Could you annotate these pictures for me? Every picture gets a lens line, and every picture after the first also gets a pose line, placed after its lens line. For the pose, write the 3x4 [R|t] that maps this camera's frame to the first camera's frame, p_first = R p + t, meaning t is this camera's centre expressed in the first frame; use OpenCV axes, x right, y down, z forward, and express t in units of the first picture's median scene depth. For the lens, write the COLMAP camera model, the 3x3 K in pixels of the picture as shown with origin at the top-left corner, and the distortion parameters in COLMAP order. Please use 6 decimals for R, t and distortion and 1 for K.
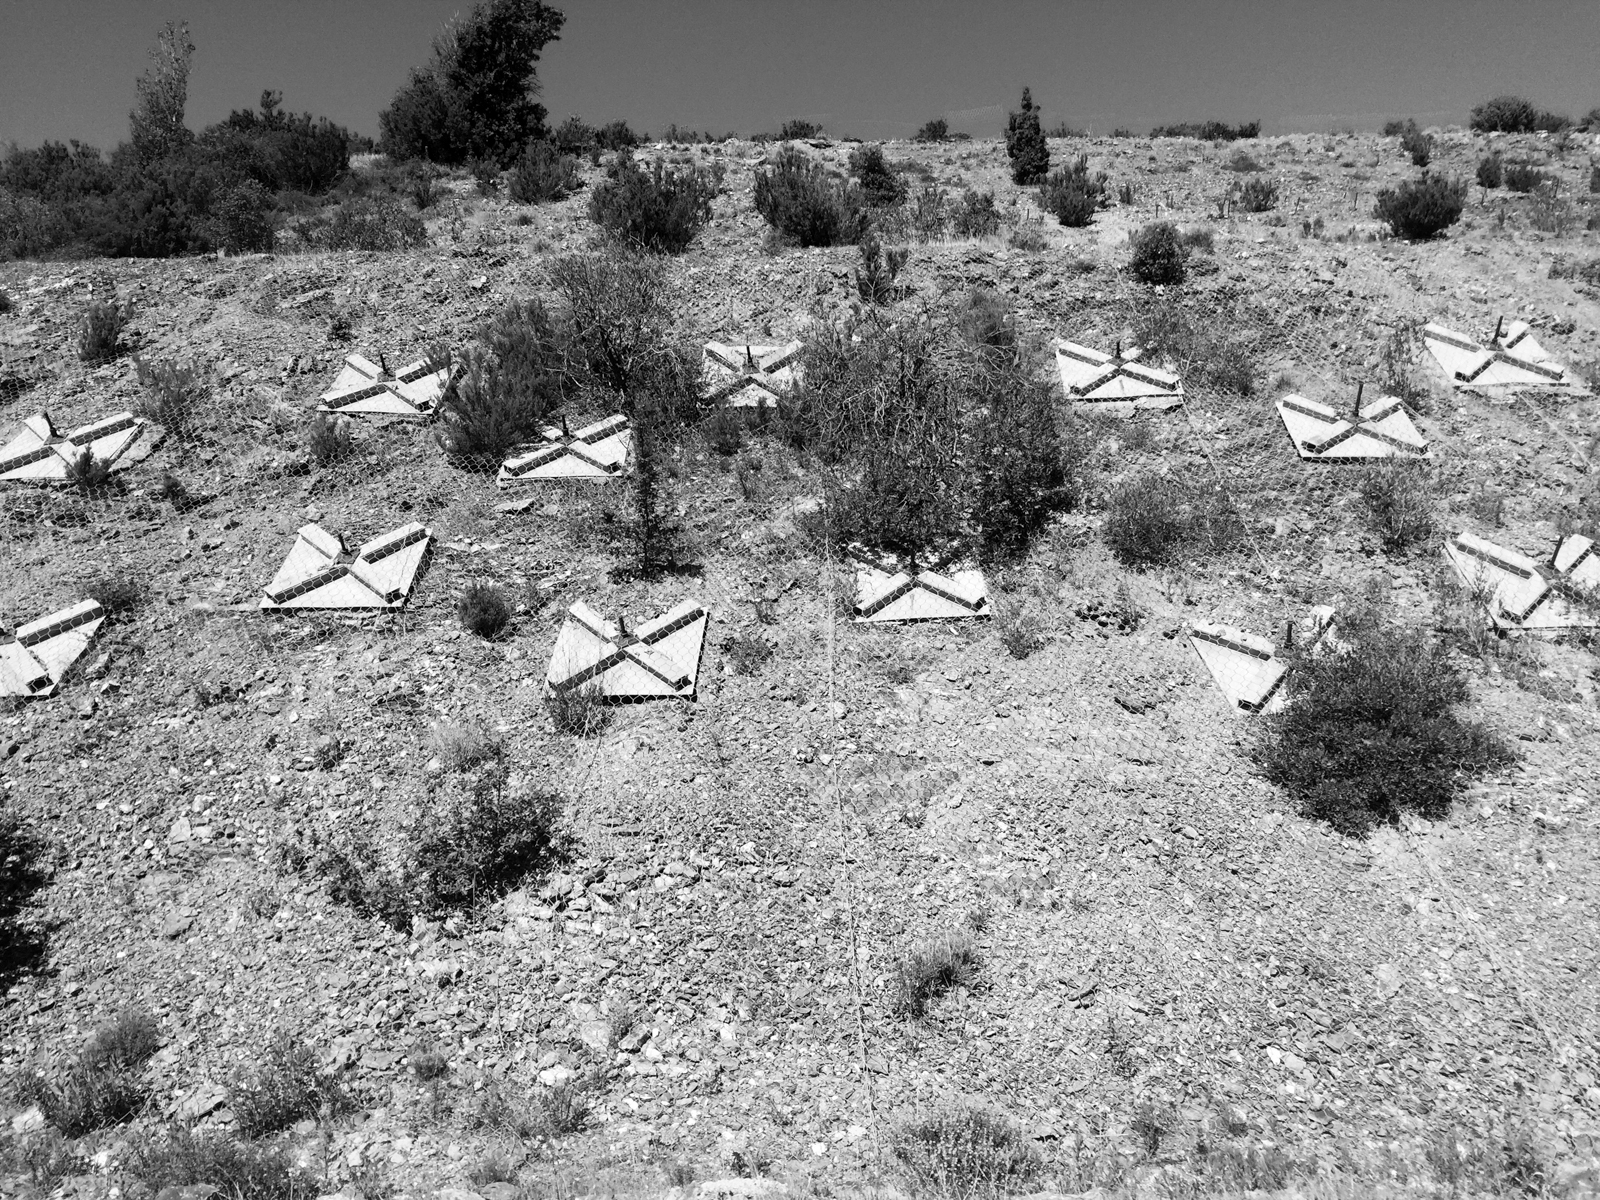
lens RADIAL K [[1364.4, 0, 800.0], [0, 1364.4, 600.0], [0, 0, 1]] dist [0.098299, -0.133839]
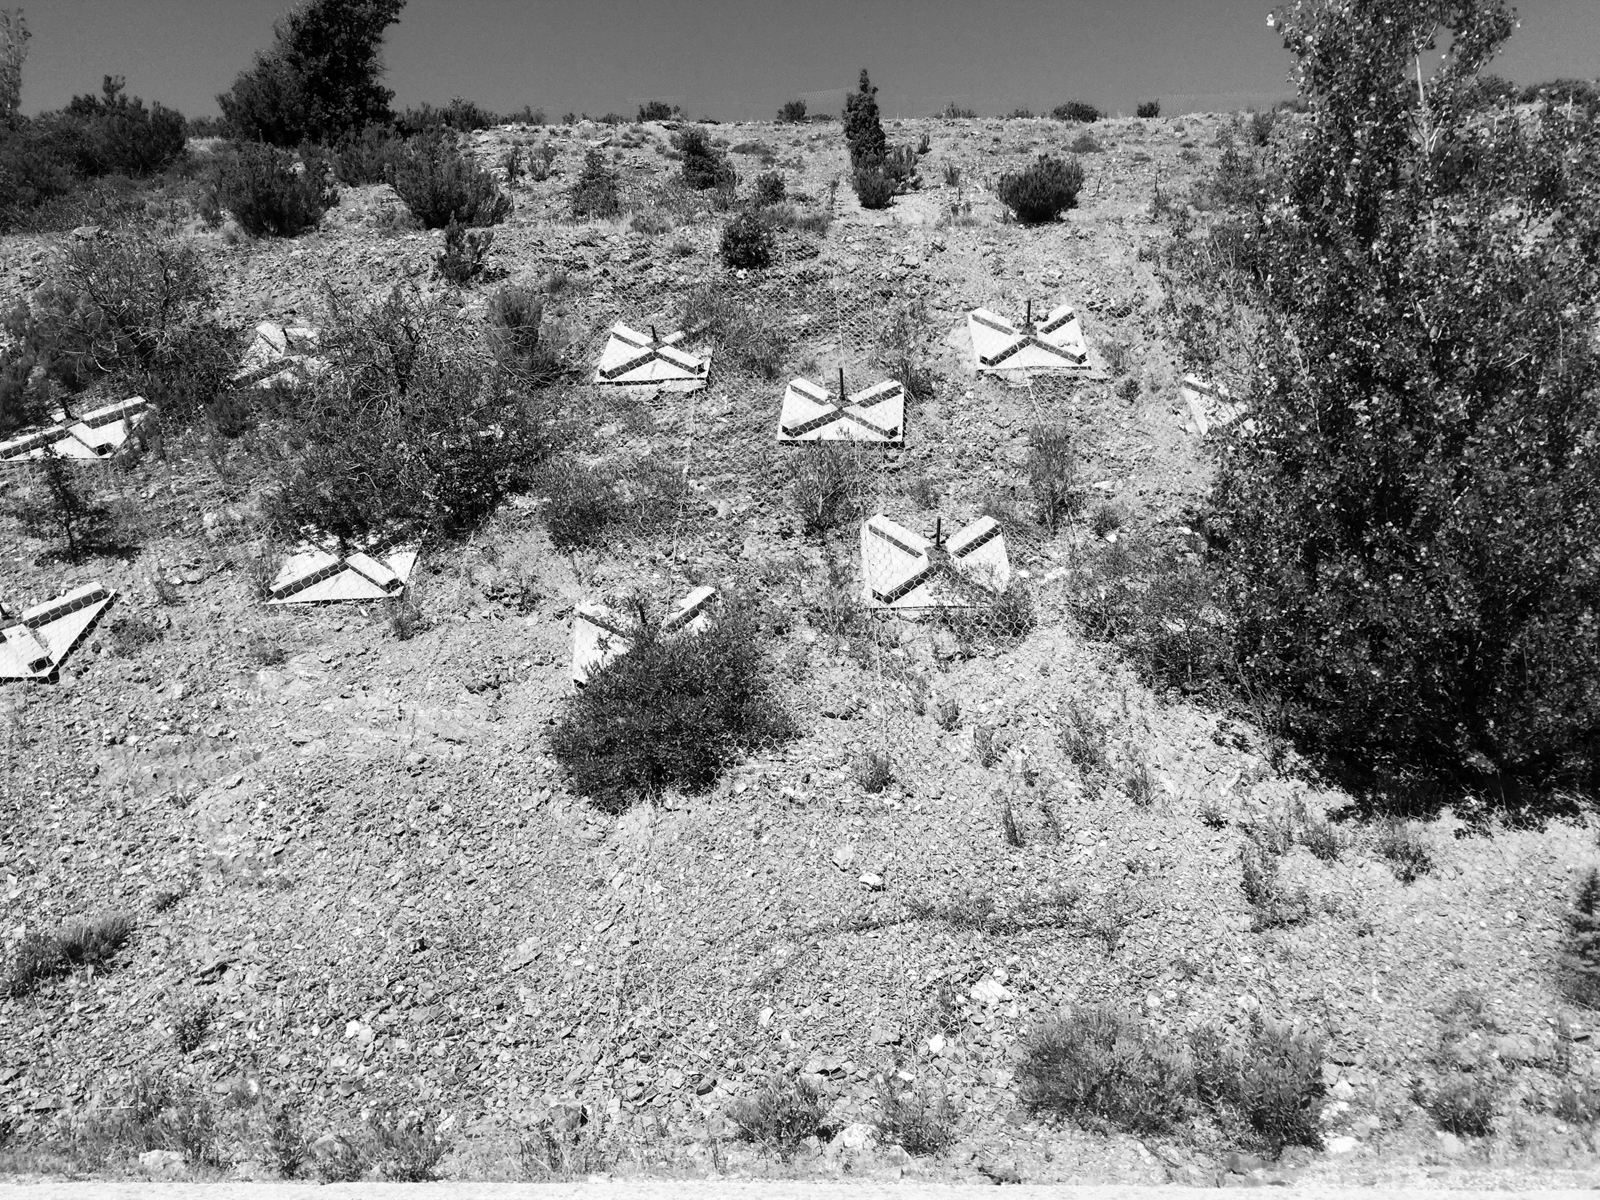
lens RADIAL K [[1356.8, 0, 800.0], [0, 1356.8, 600.0], [0, 0, 1]] dist [0.088538, -0.115324]
pose [[0.999944, -0.002340, -0.010295, 0.347428], [0.002489, 0.999891, 0.014531, -0.000285], [0.010260, -0.014555, 0.999841, -0.003223]]
